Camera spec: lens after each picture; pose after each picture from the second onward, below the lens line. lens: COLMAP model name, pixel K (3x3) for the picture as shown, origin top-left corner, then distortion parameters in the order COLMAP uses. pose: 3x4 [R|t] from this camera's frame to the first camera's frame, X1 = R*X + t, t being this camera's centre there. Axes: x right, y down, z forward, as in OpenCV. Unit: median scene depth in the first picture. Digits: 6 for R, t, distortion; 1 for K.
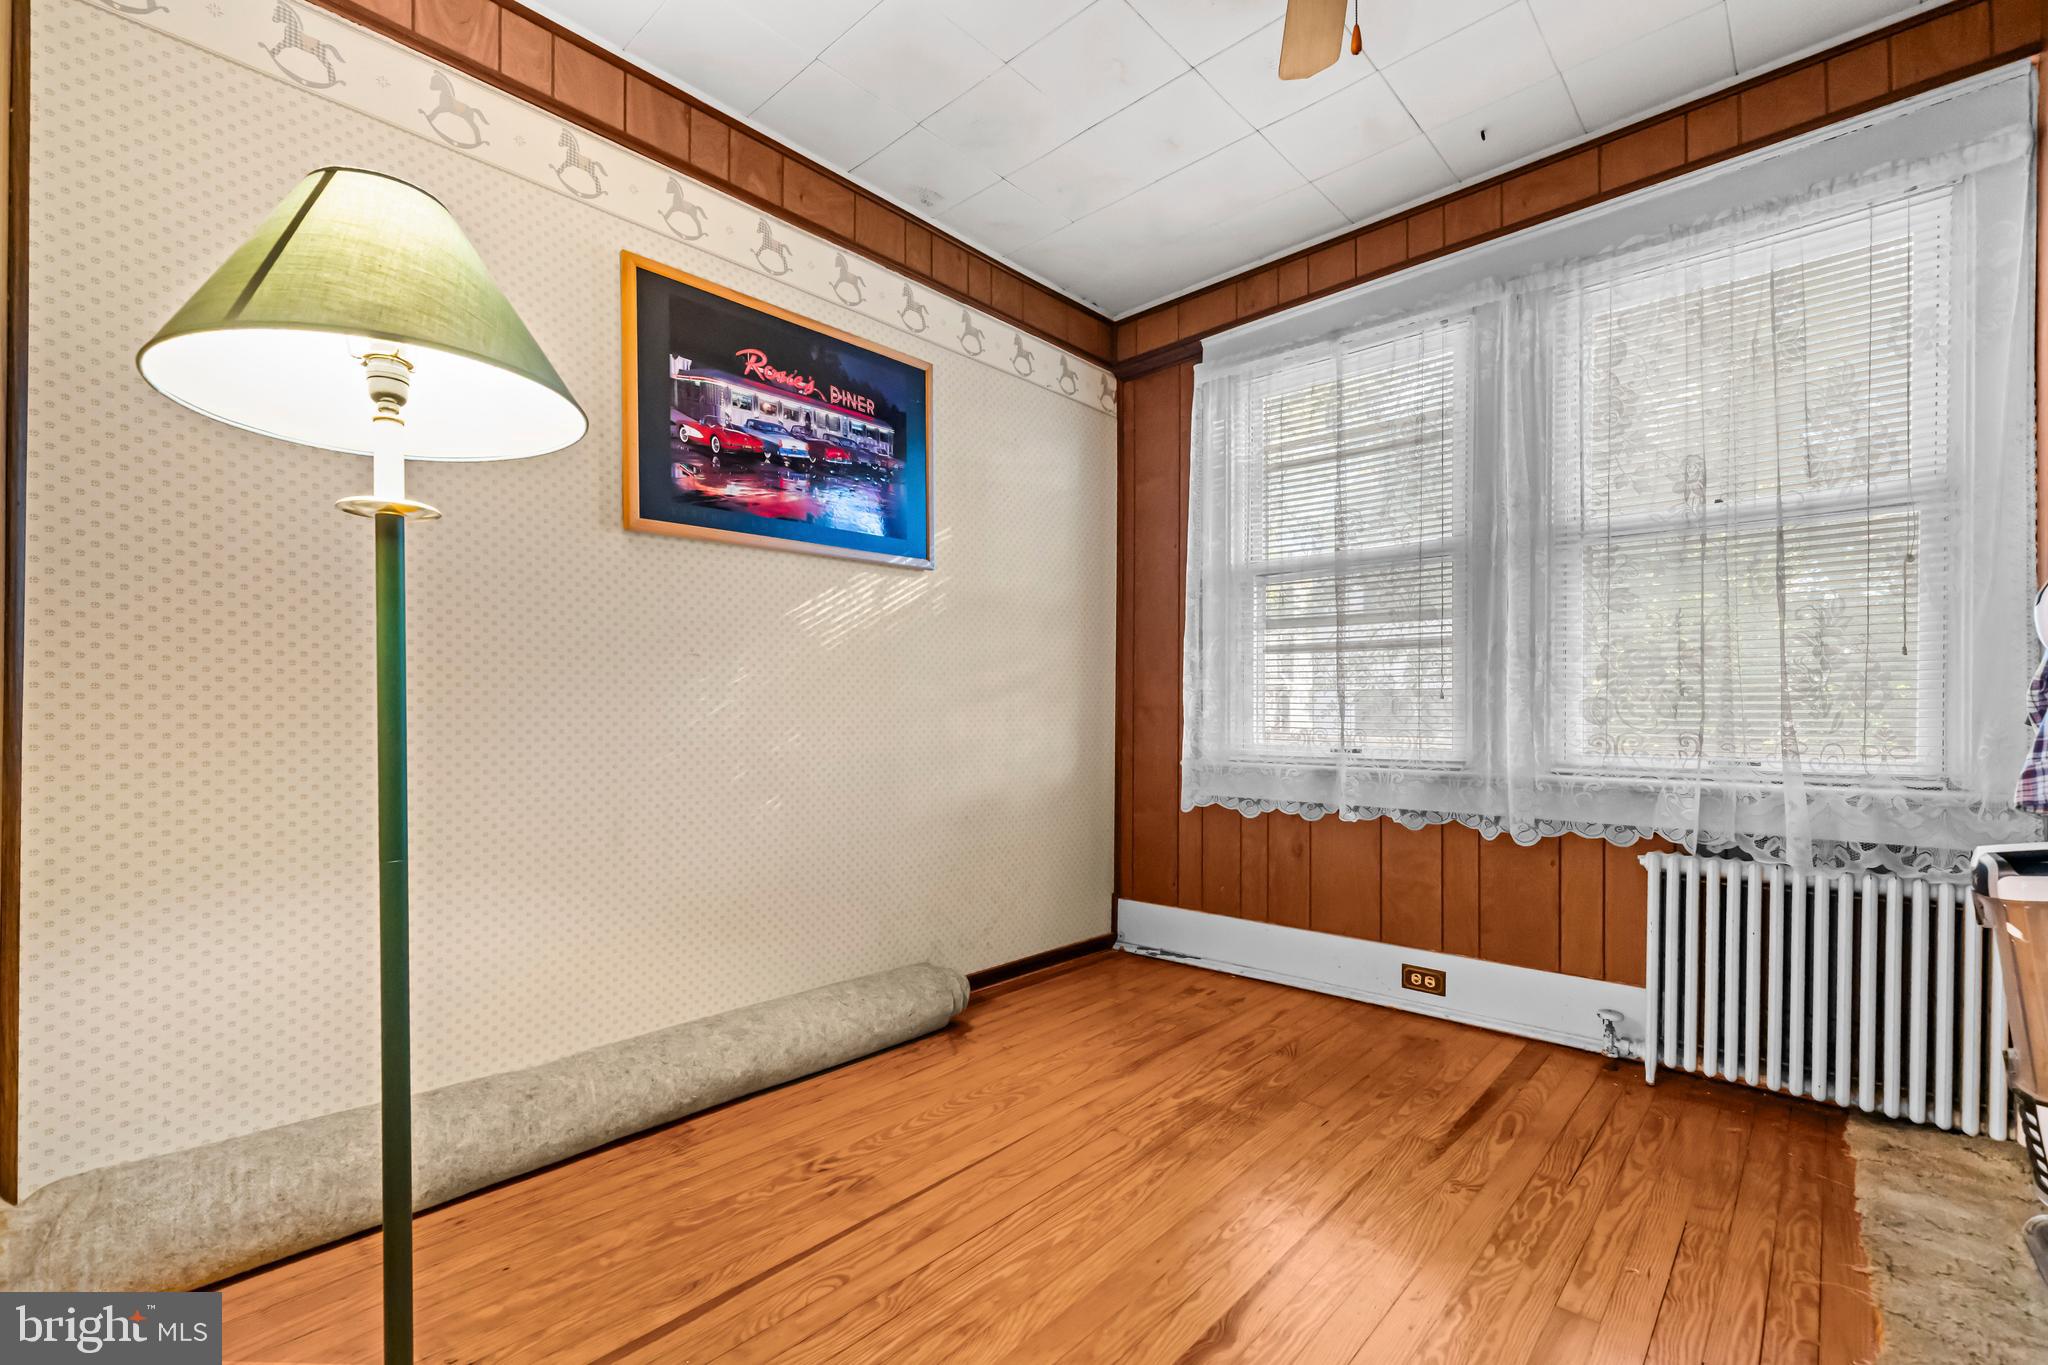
lens RADIAL K [[877.5, 0, 1009.3], [0, 877.5, 720.1], [0, 0, 1]] dist [-0.001937, -0.000162]
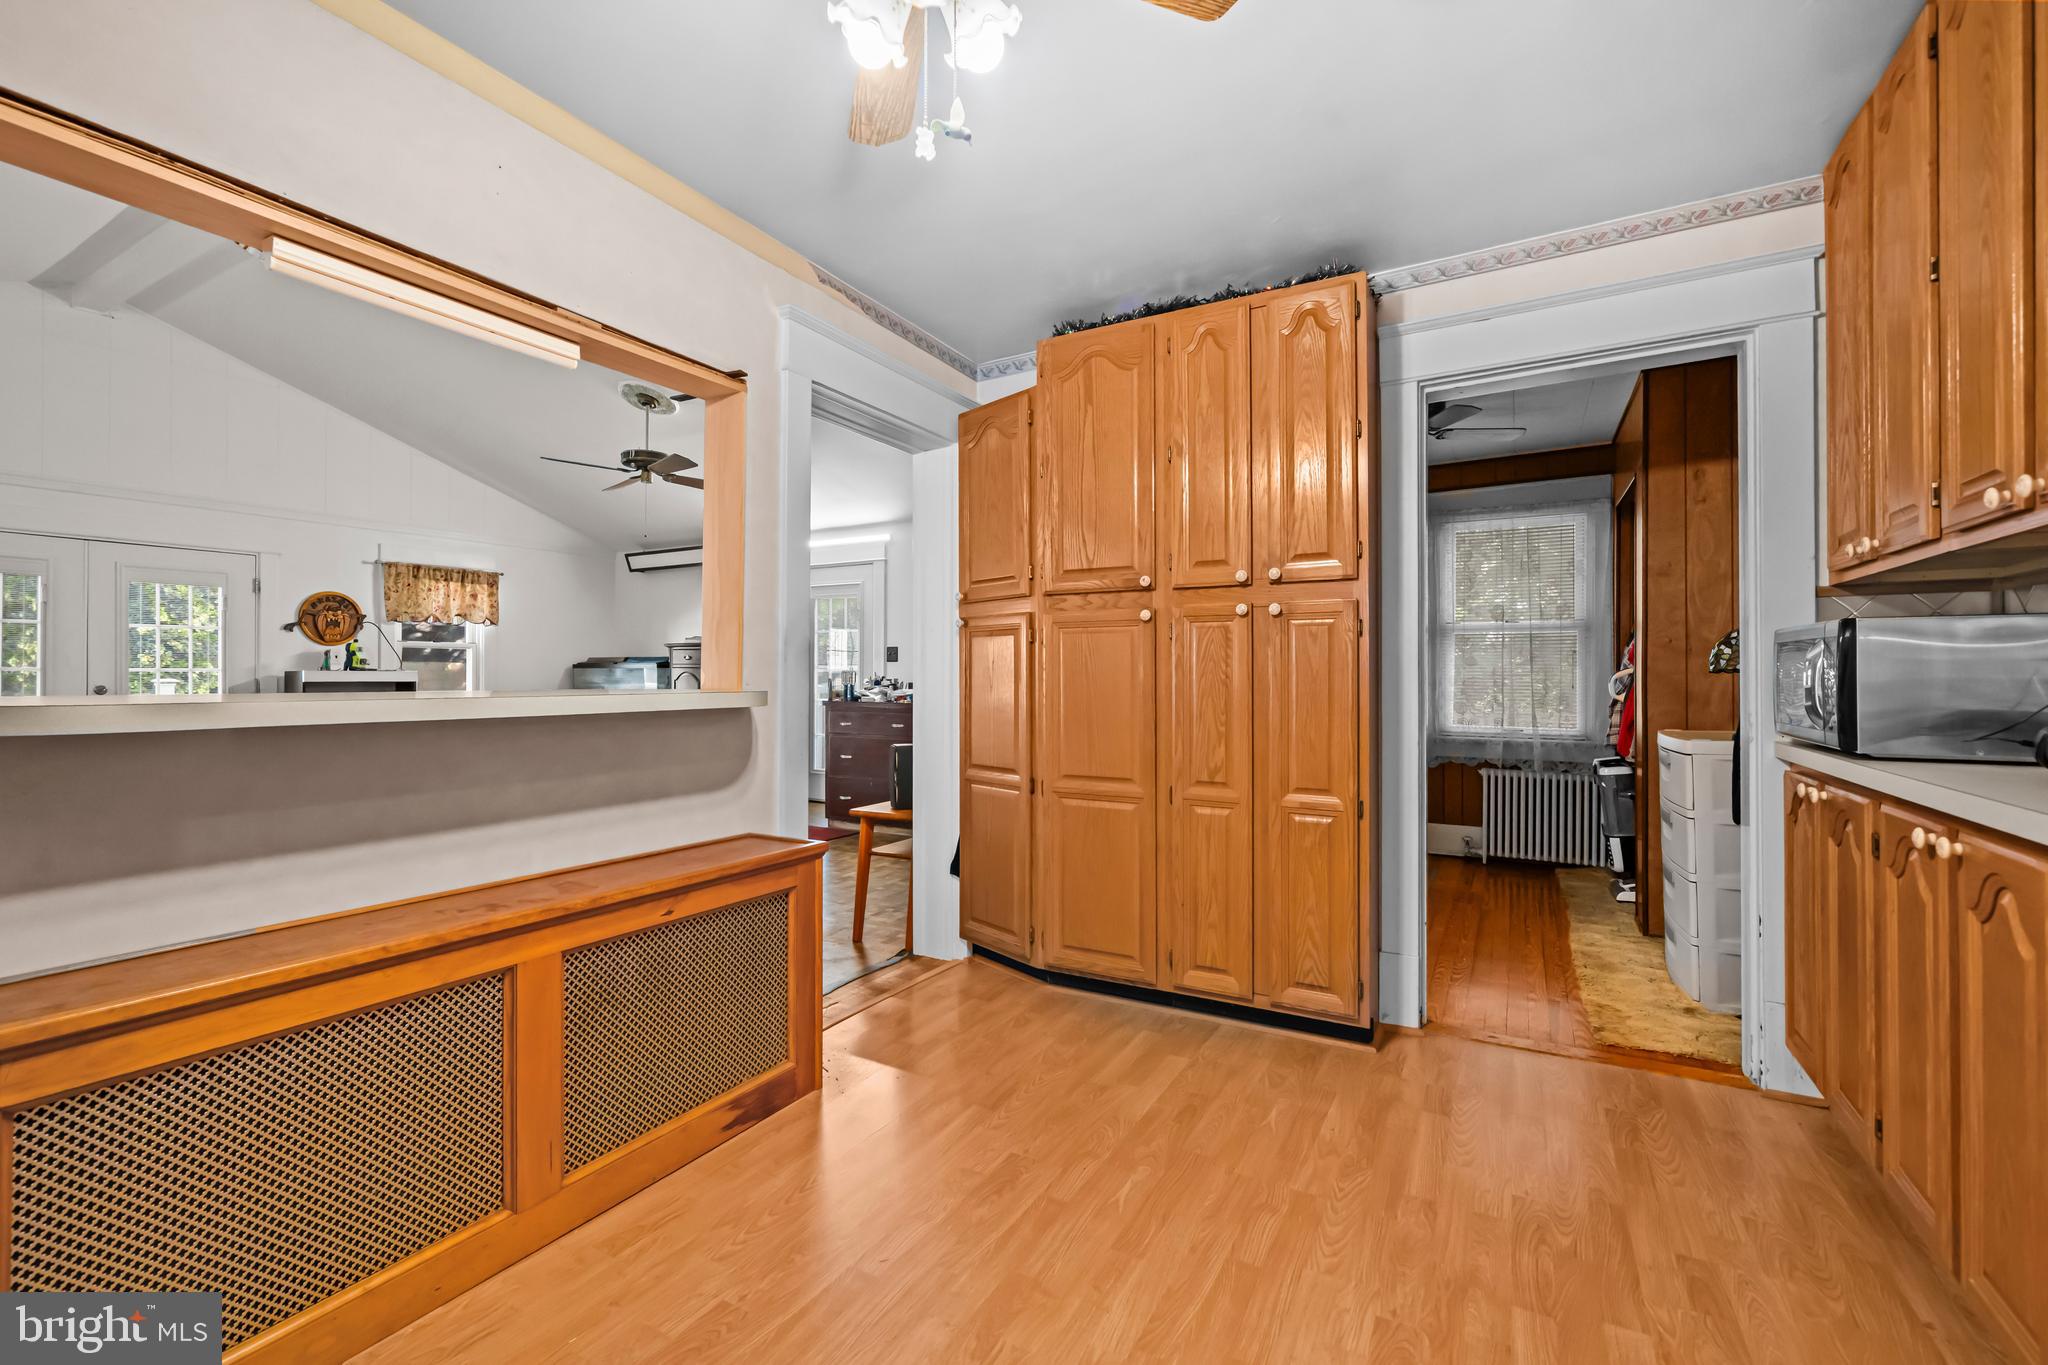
lens RADIAL K [[877.5, 0, 990.4], [0, 877.5, 671.7], [0, 0, 1]] dist [-0.001937, -0.000162]
pose [[0.976836, 0.002749, 0.213973, -1.160639], [-0.001230, 0.999973, -0.007232, -0.098461], [-0.213987, 0.006801, 0.976813, -1.111118]]
